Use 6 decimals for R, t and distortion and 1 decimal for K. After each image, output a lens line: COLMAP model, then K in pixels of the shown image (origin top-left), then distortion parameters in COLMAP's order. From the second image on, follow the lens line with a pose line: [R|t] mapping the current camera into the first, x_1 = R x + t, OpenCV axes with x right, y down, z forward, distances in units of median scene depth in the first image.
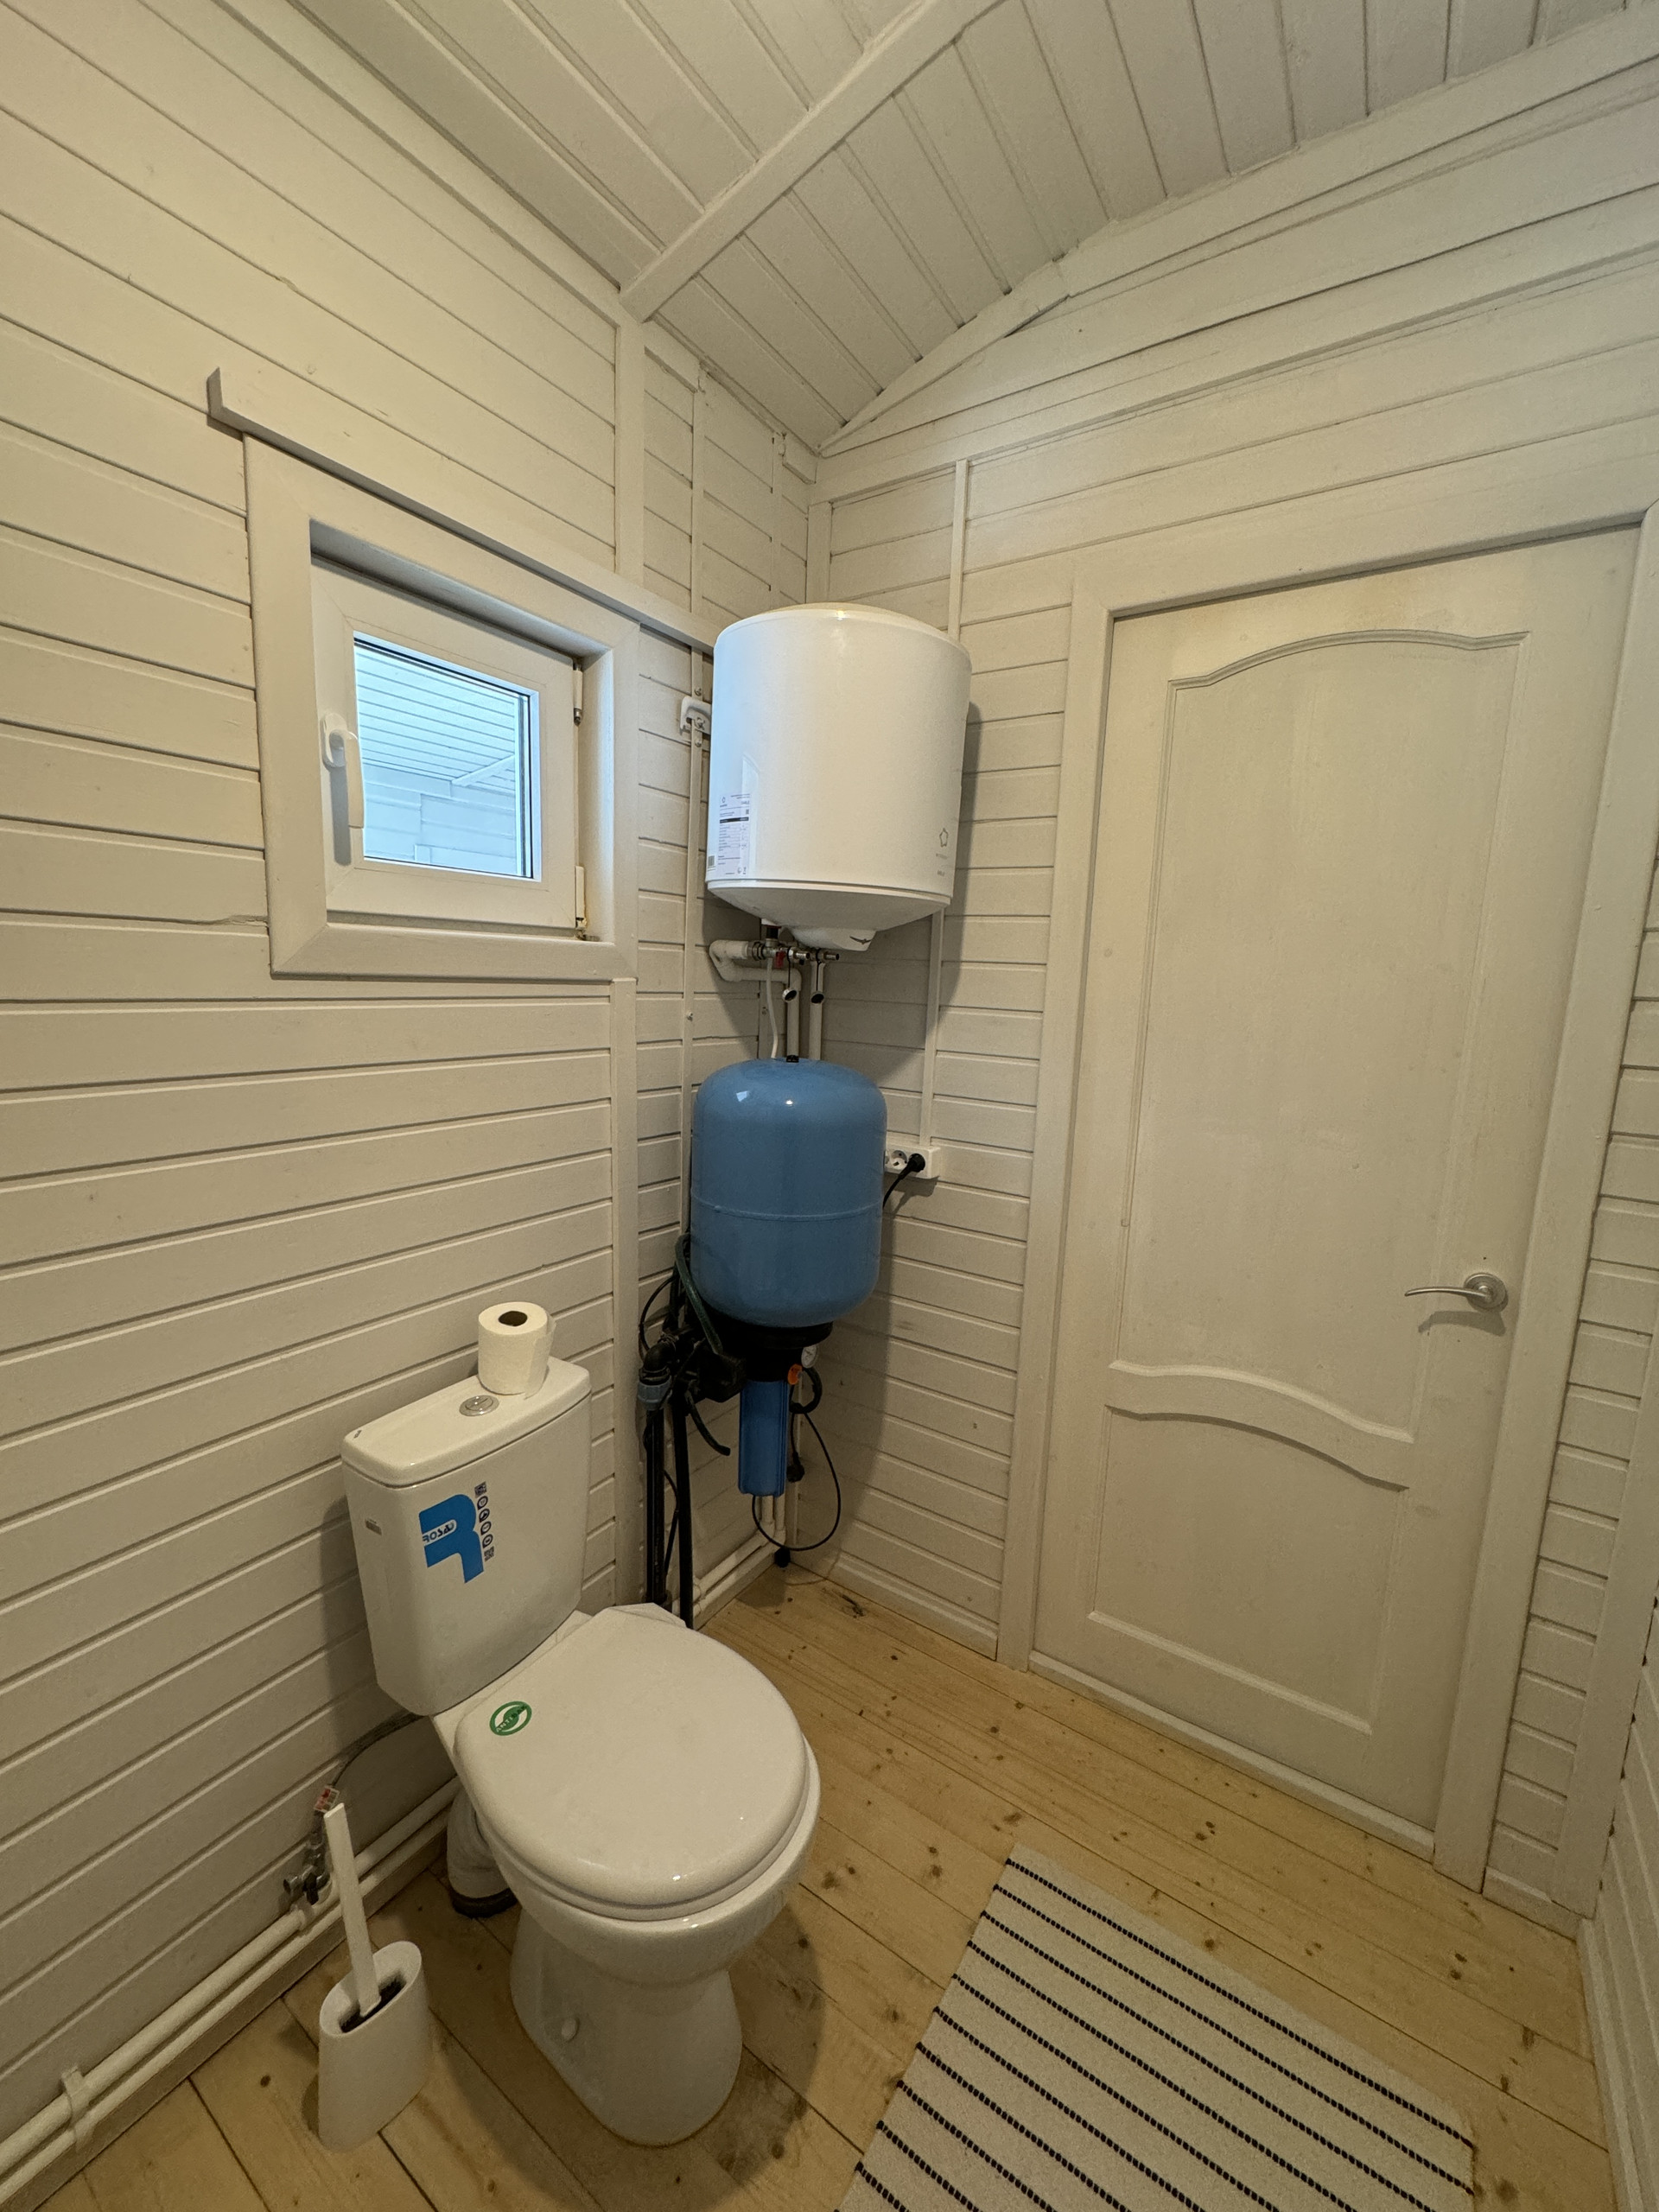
lens RADIAL K [[883.6, 0, 829.5], [0, 883.6, 1106.0], [0, 0, 1]] dist [-0.003358, 0.000810]
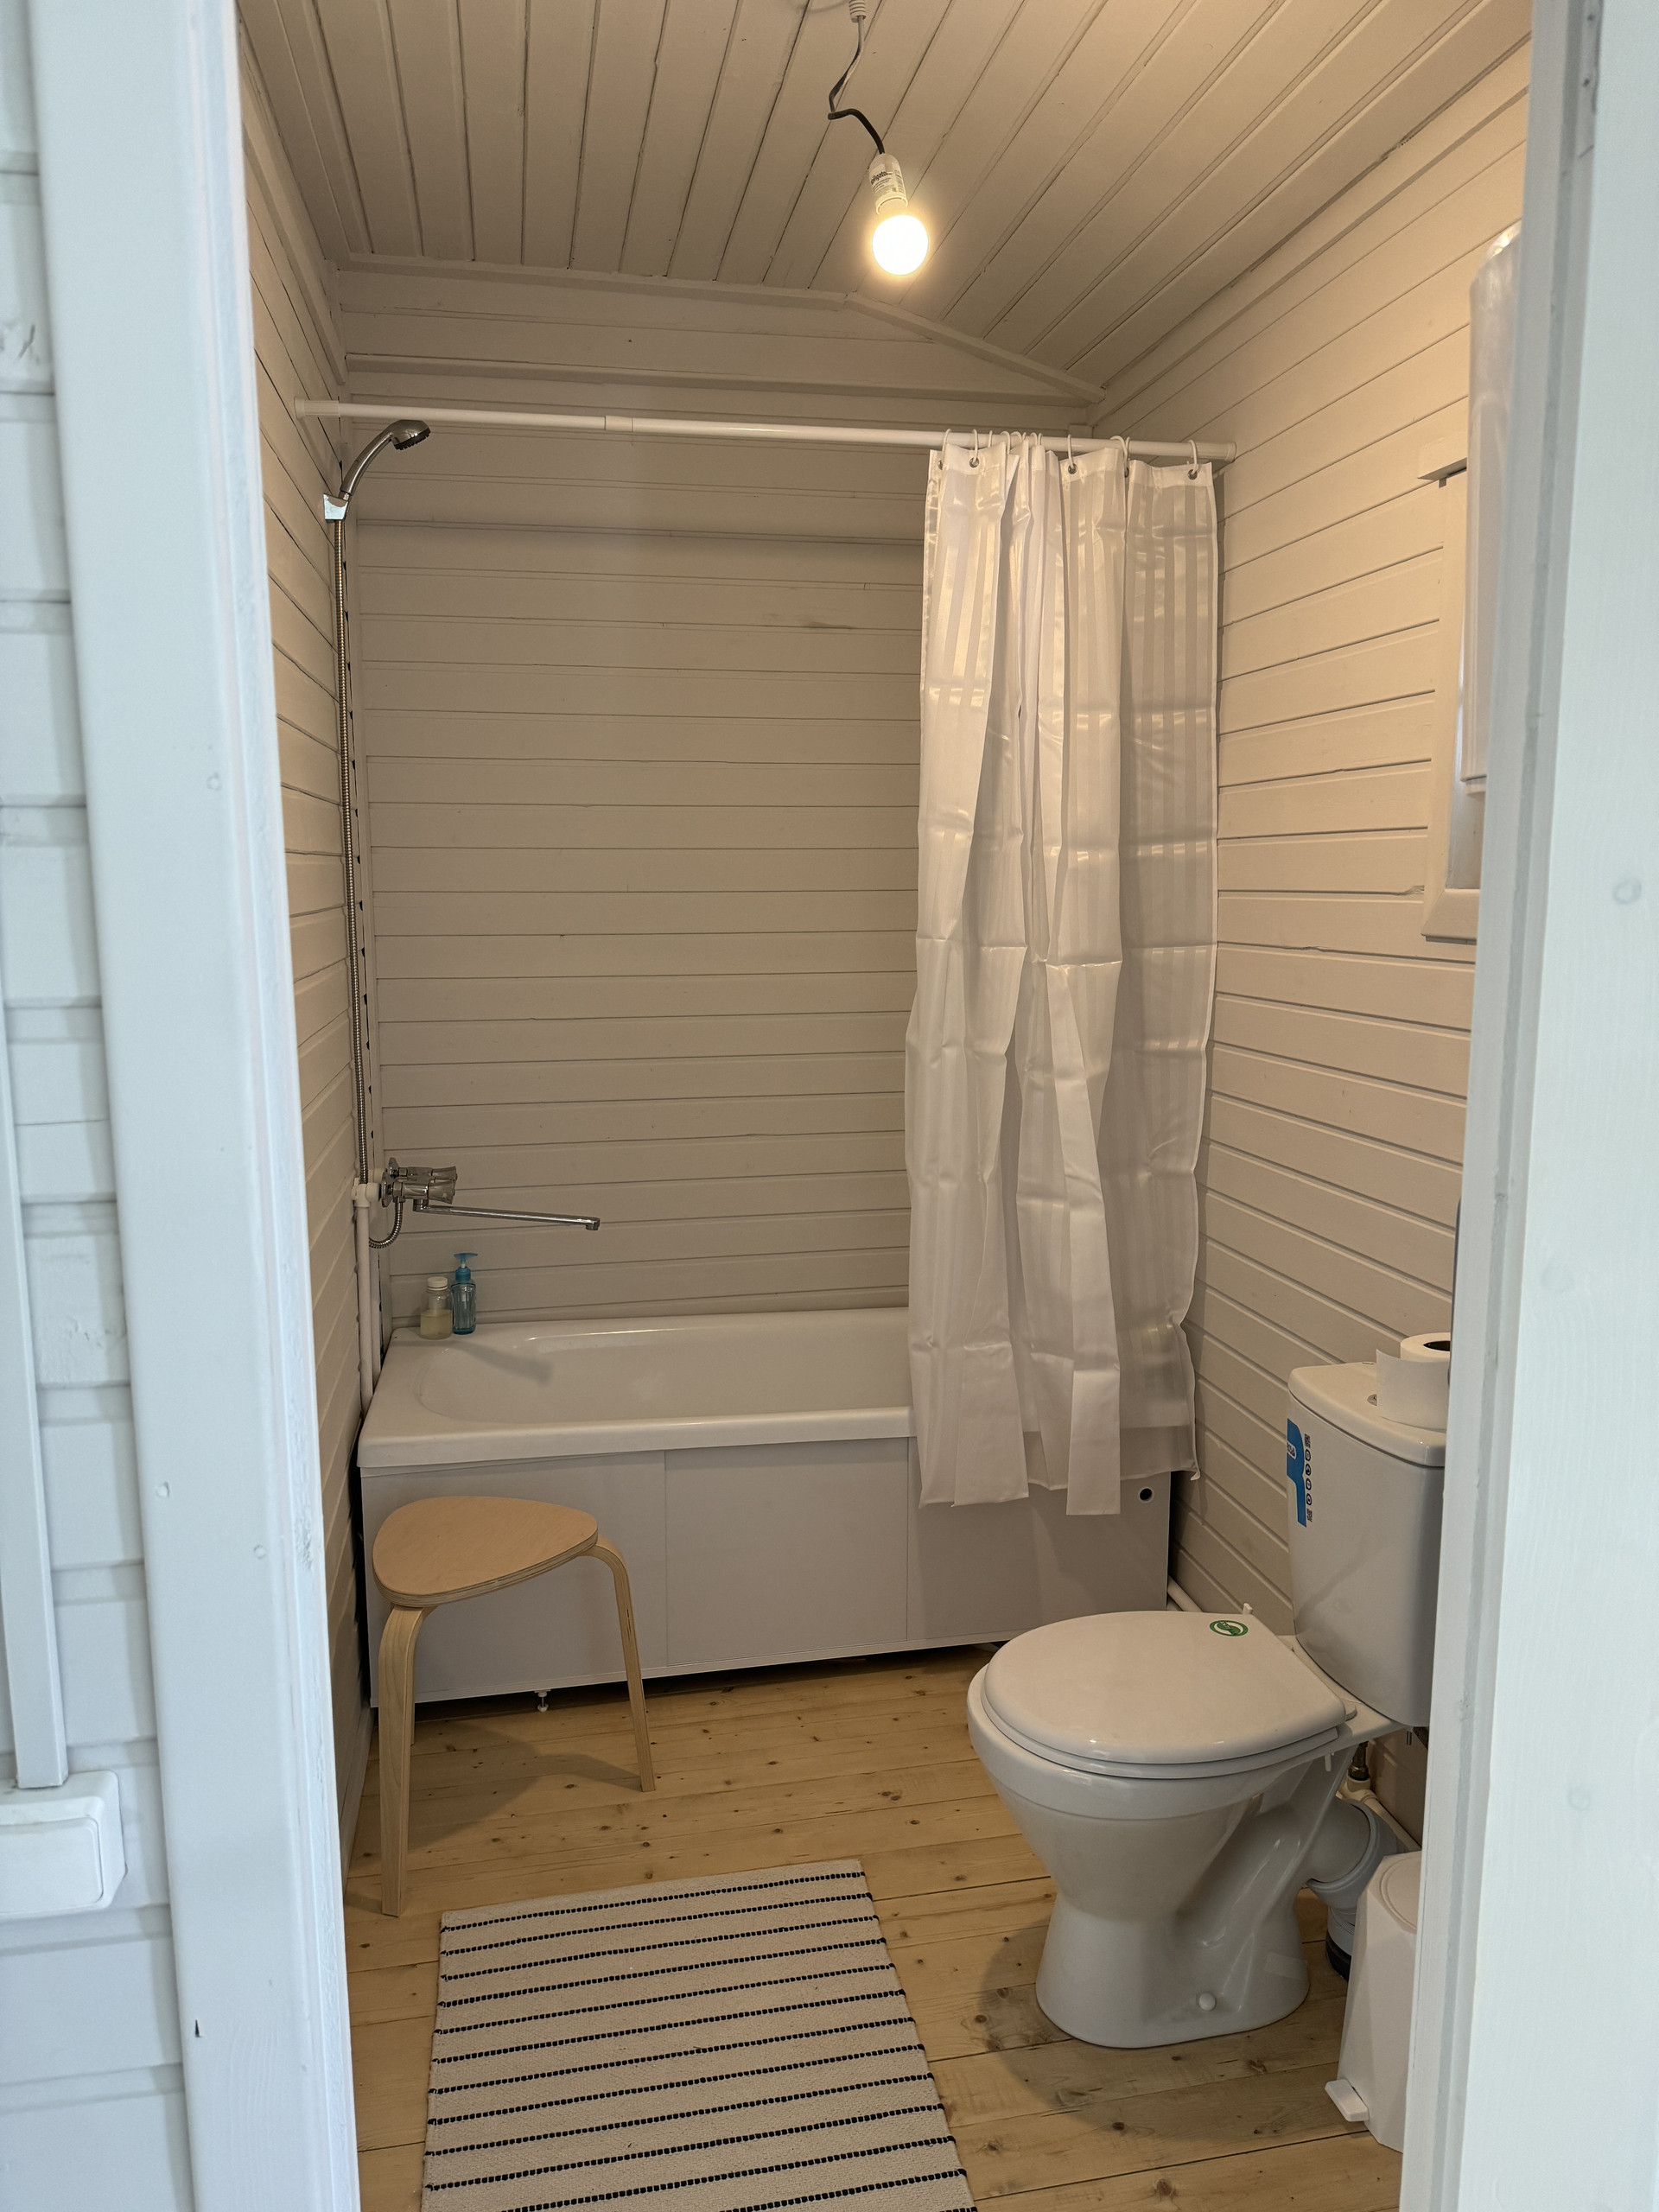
lens RADIAL K [[1563.6, 0, 829.5], [0, 1563.6, 1106.0], [0, 0, 1]] dist [0.036207, -0.033209]
pose [[-0.704650, 0.073429, -0.705746, 1.237955], [-0.124608, 0.966367, 0.224960, -0.274559], [0.698528, 0.246460, -0.671801, 1.737392]]
